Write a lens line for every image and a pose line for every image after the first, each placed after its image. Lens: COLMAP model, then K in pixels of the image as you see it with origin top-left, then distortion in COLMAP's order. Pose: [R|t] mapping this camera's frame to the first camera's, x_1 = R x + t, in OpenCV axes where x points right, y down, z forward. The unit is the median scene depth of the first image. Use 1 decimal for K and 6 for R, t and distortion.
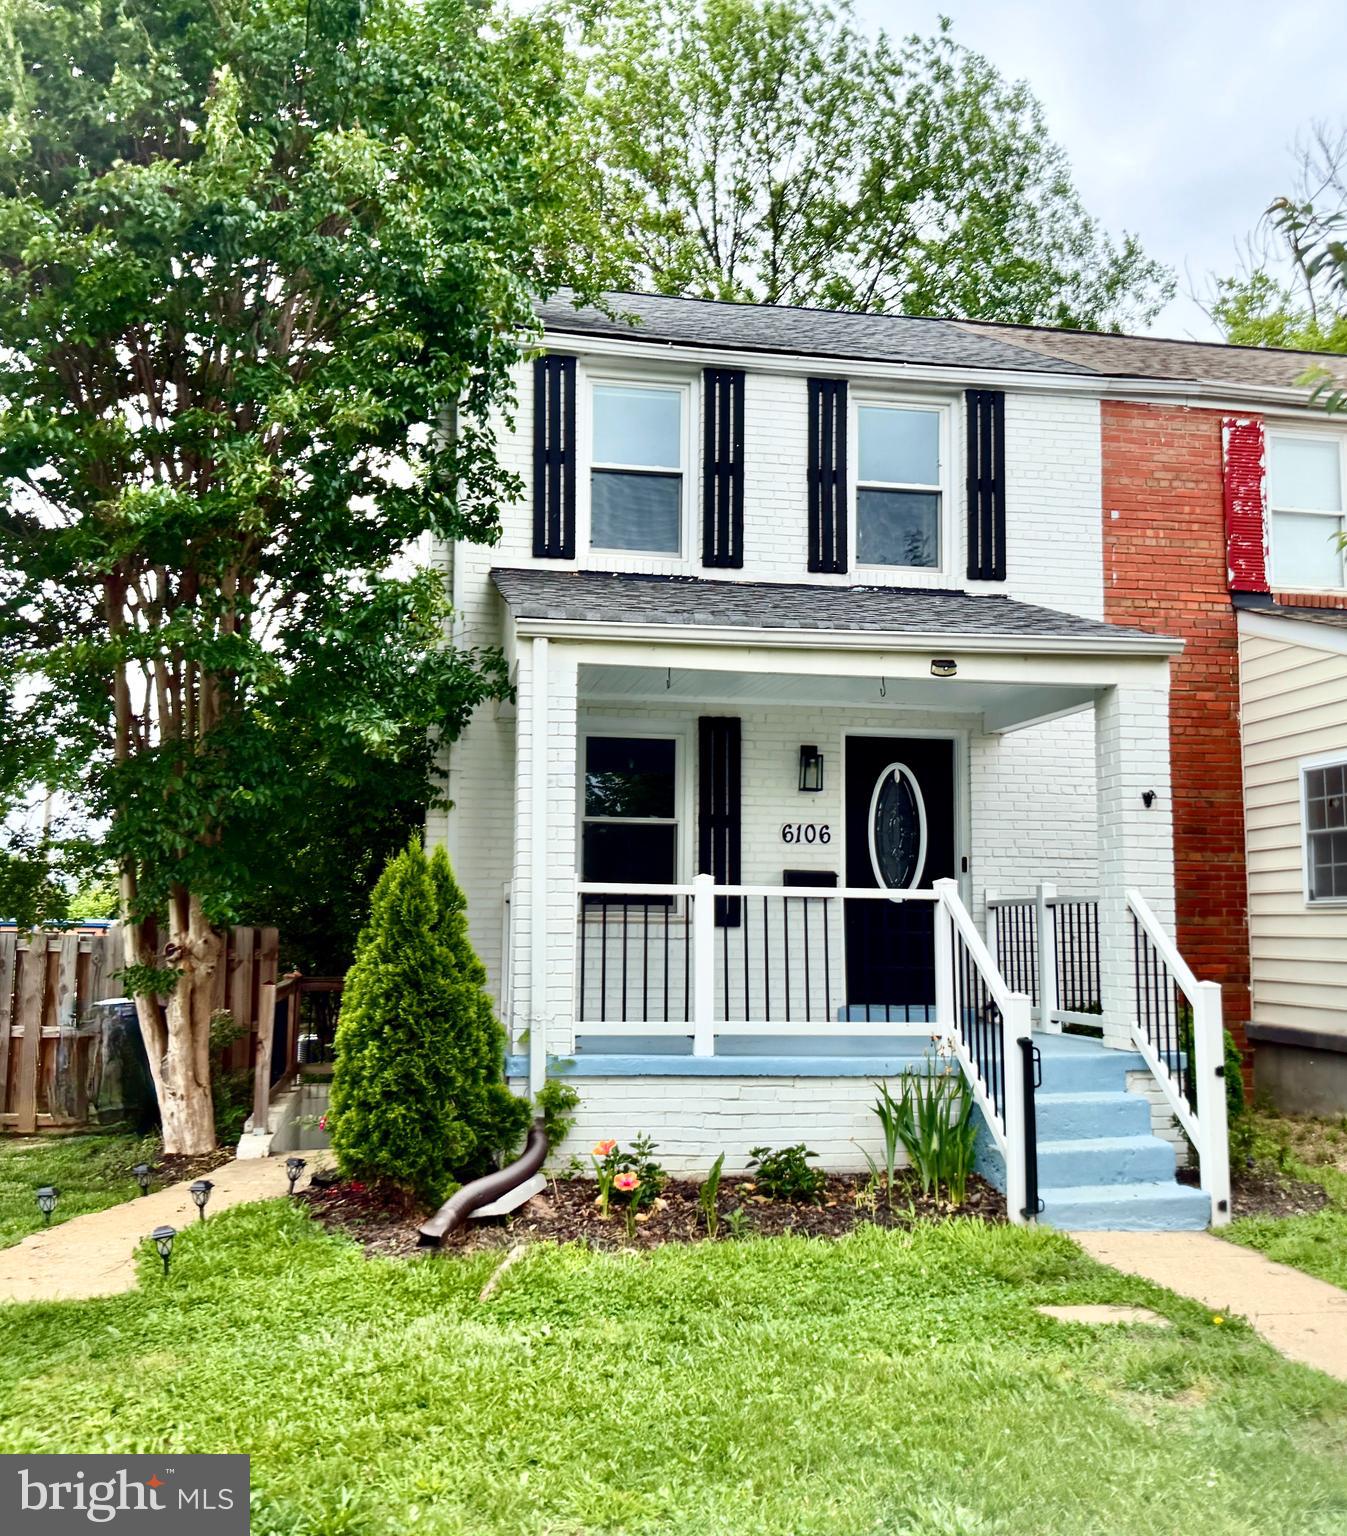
lens RADIAL K [[1418.3, 0, 681.4], [0, 1418.3, 764.5], [0, 0, 1]] dist [0.146341, 0.000000]
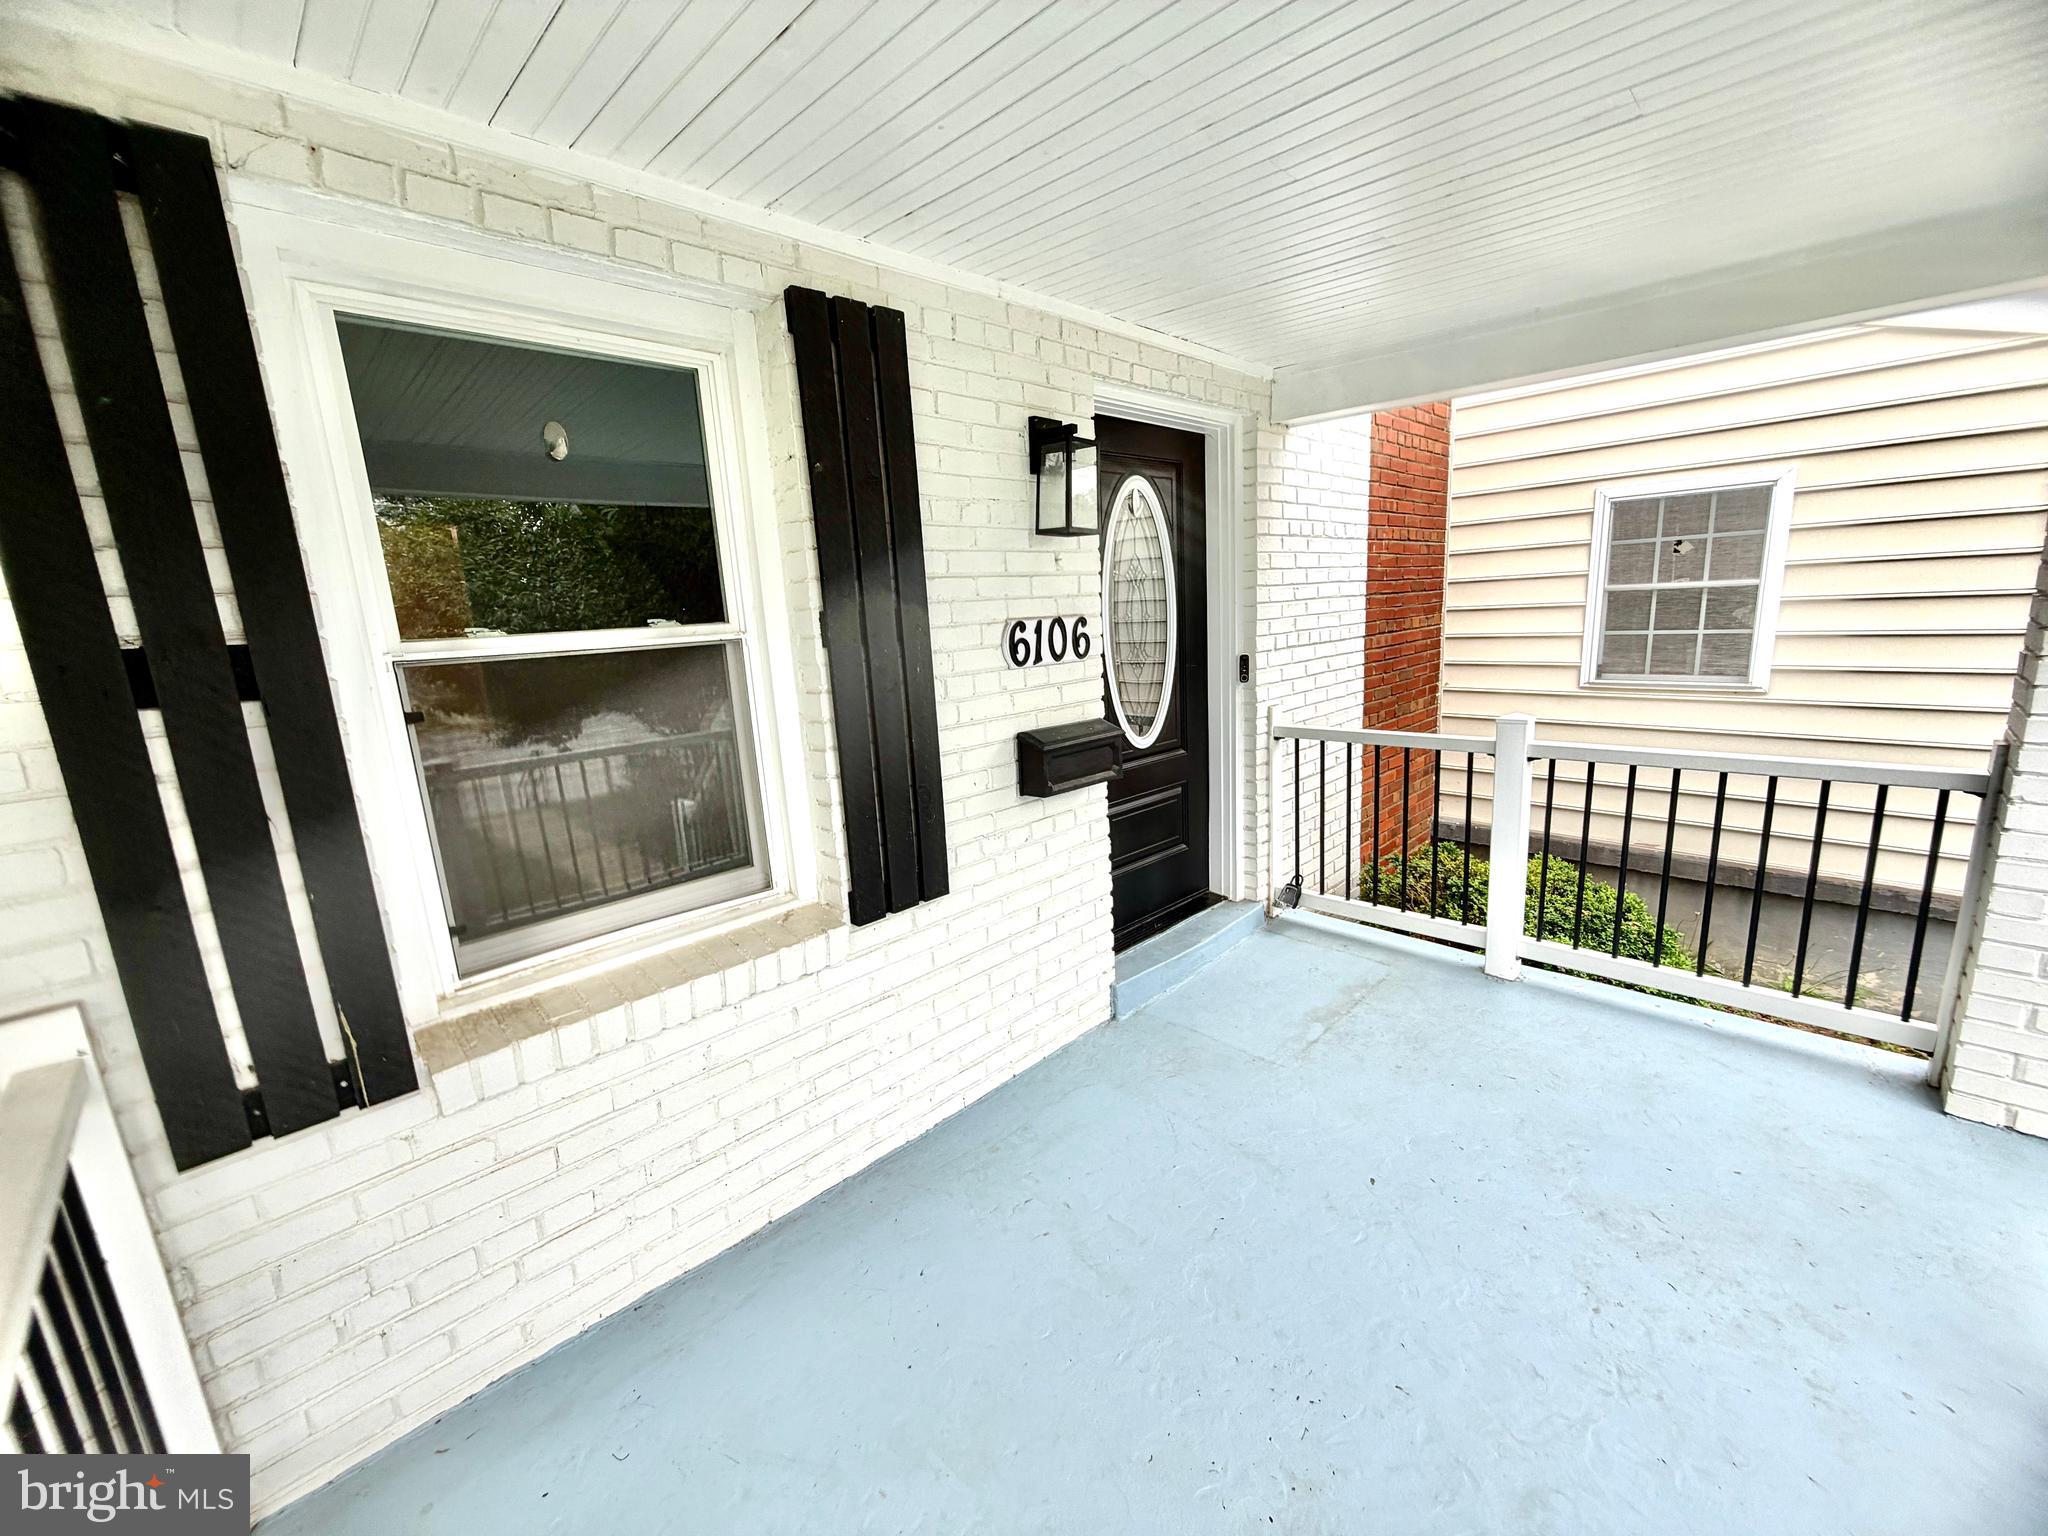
lens RADIAL K [[813.2, 0, 1020.4], [0, 813.2, 763.0], [0, 0, 1]] dist [-0.010030, -0.000751]
pose [[0.824442, -0.159883, 0.542894, -0.056774], [-0.000114, 0.959219, 0.282665, 0.015554], [-0.565947, -0.233102, 0.790802, 0.806886]]
